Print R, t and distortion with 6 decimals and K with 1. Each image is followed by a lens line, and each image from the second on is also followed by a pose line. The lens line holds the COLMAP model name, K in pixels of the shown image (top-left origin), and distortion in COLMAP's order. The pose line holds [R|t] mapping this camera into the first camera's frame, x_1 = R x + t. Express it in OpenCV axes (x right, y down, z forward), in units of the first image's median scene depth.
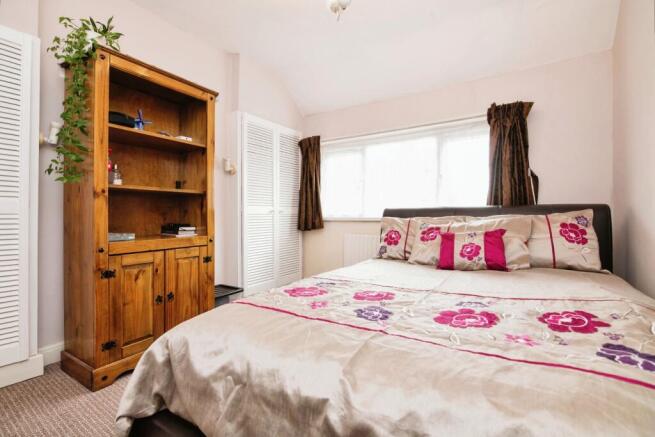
lens RADIAL K [[300.6, 0, 327.5], [0, 300.6, 218.5], [0, 0, 1]] dist [-0.003382, -0.000291]
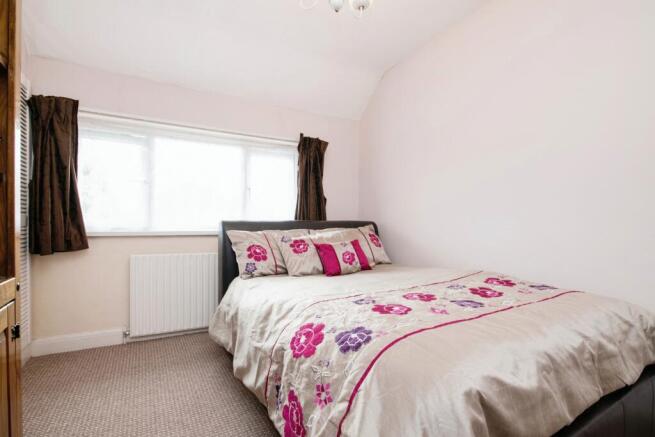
lens RADIAL K [[313.6, 0, 327.8], [0, 313.6, 232.4], [0, 0, 1]] dist [-0.038986, 0.000189]
pose [[0.458049, -0.007128, 0.888899, -0.513764], [0.007273, 0.999964, 0.004271, -0.000727], [-0.888897, 0.004509, 0.458084, 0.362127]]
